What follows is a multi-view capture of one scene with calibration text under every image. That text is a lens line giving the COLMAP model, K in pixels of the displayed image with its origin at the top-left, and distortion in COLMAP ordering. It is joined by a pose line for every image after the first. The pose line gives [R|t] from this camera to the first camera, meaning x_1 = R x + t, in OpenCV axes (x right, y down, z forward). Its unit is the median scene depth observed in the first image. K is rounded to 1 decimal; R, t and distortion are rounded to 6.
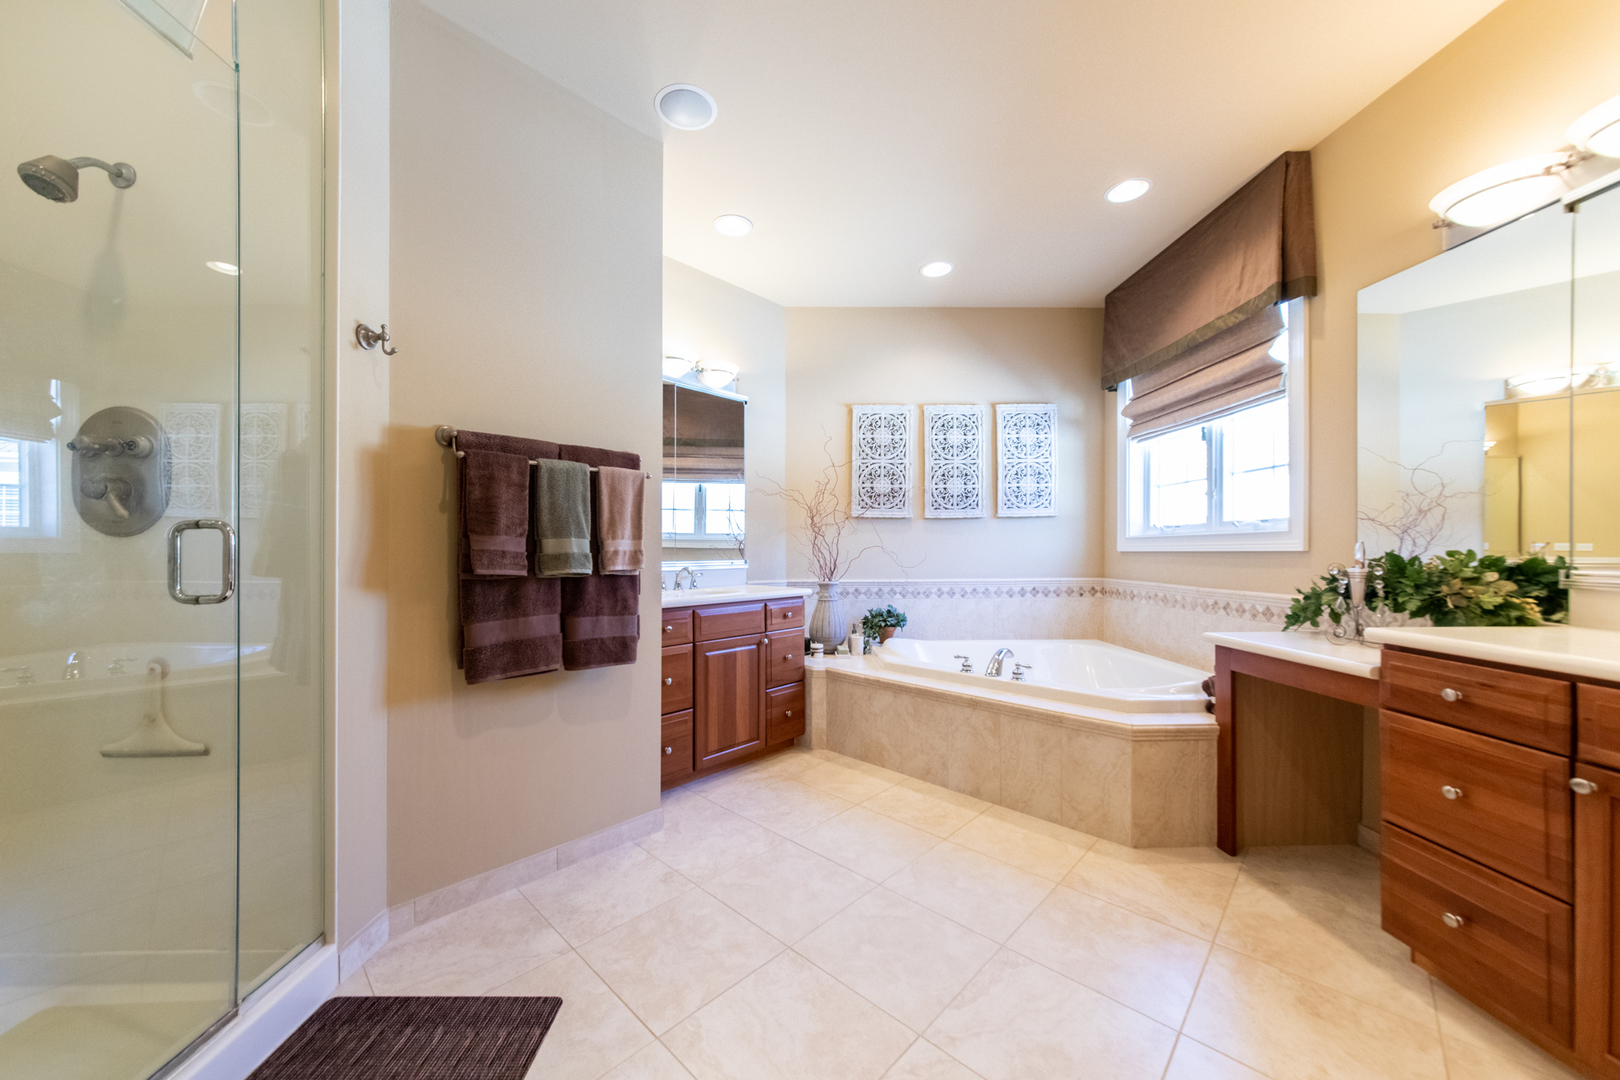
lens RADIAL K [[586.3, 0, 778.7], [0, 586.3, 550.9], [0, 0, 1]] dist [-0.000363, -0.000017]
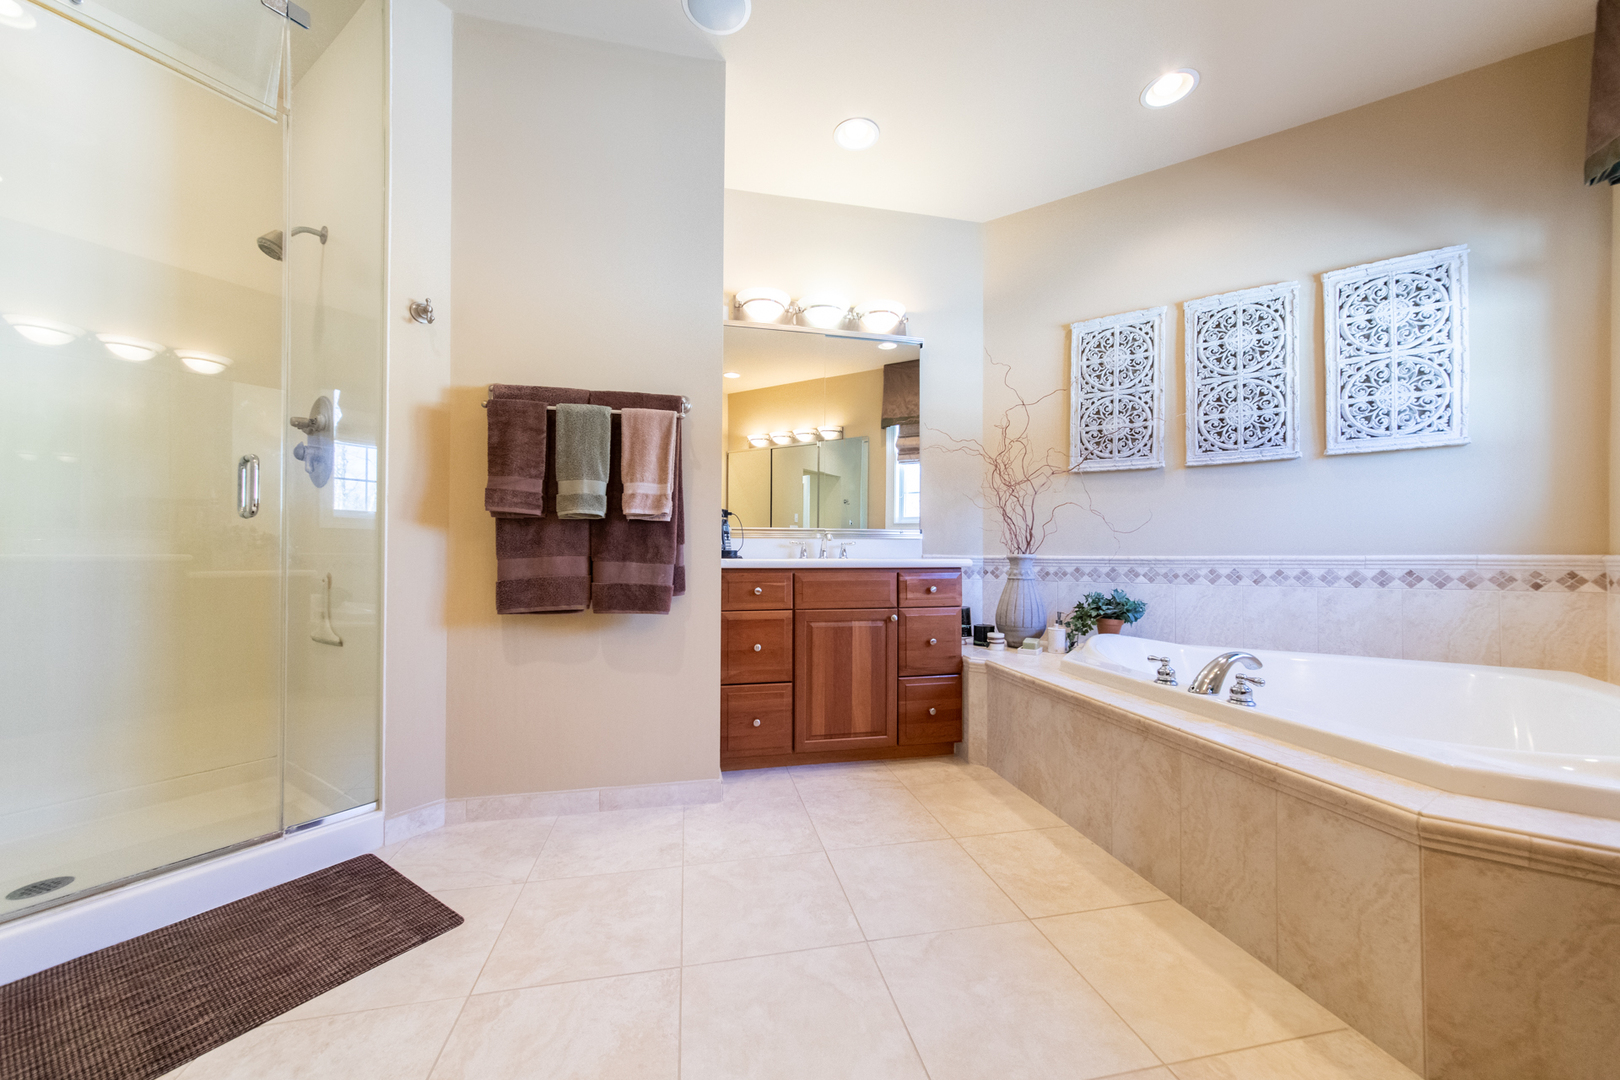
lens RADIAL K [[582.3, 0, 810.6], [0, 582.3, 553.4], [0, 0, 1]] dist [-0.001084, 0.000268]
pose [[0.832908, 0.003067, -0.553403, 0.286937], [-0.008119, 0.999945, -0.006679, 0.059402], [0.553352, 0.010056, 0.832887, 0.210821]]
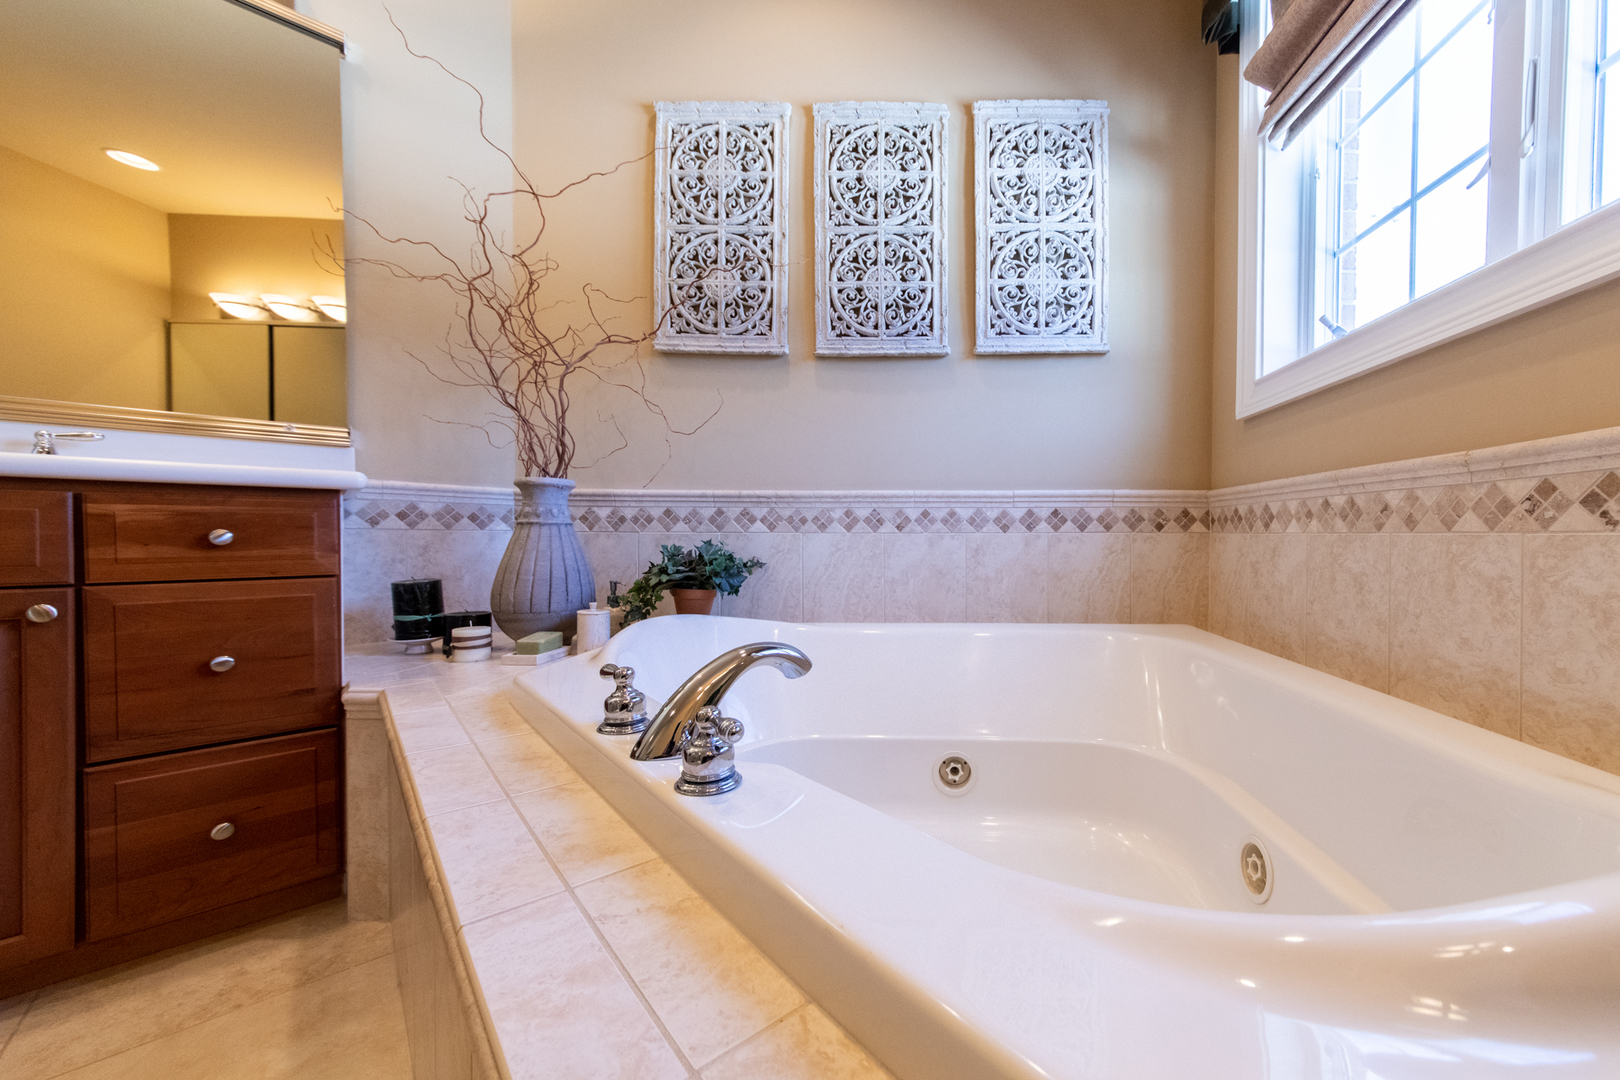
lens RADIAL K [[587.2, 0, 934.1], [0, 587.2, 544.8], [0, 0, 1]] dist [-0.000251, 0.000012]
pose [[0.999861, 0.008622, -0.014283, 0.384358], [-0.008491, 0.999922, 0.009190, 0.095323], [0.014361, -0.009067, 0.999856, 0.597789]]
